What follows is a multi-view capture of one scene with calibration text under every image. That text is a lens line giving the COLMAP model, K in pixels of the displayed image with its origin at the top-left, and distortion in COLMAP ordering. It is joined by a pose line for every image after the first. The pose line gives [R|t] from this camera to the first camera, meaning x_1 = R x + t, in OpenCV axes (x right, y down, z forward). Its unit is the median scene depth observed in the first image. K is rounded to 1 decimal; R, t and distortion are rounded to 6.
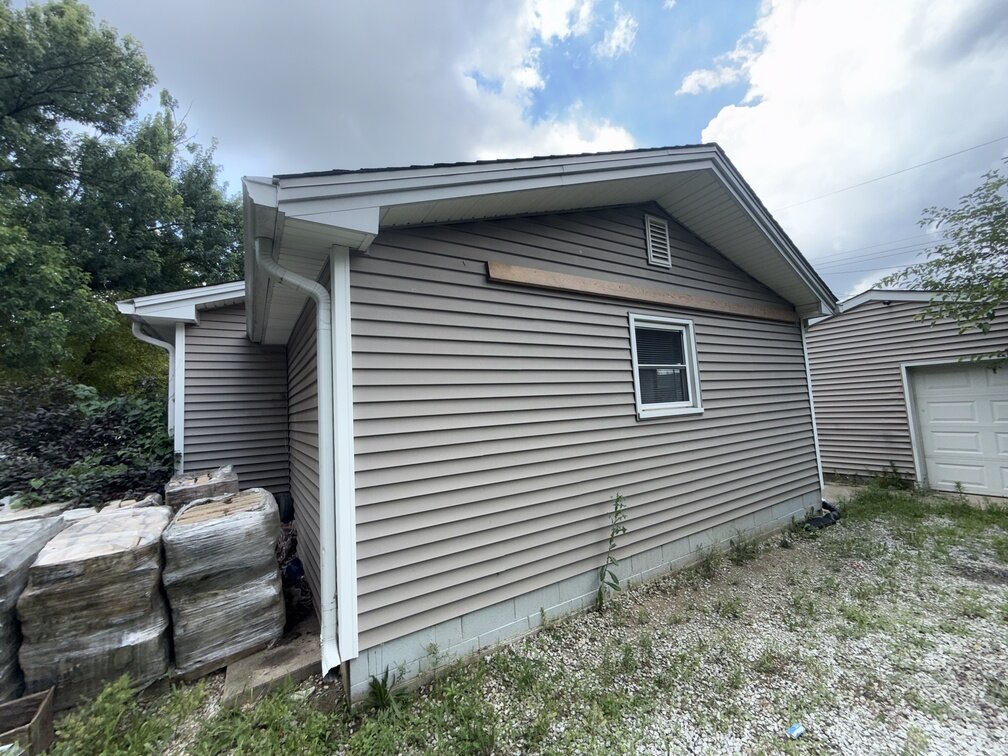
lens RADIAL K [[400.0, 0, 503.8], [0, 400.0, 376.8], [0, 0, 1]] dist [0.001197, 0.000046]
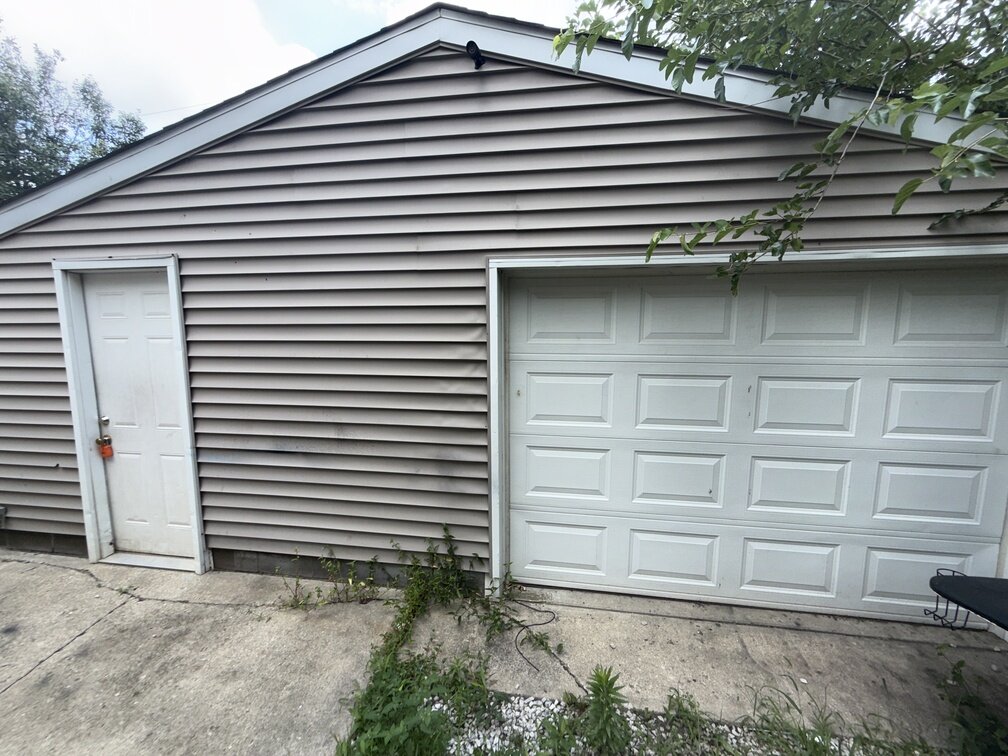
lens RADIAL K [[400.0, 0, 503.8], [0, 400.0, 376.7], [0, 0, 1]] dist [0.001197, 0.000046]
pose [[0.652869, -0.039078, 0.756463, 0.749508], [-0.096742, 0.986188, 0.134440, 0.019255], [-0.751268, -0.160953, 0.640071, 0.768423]]
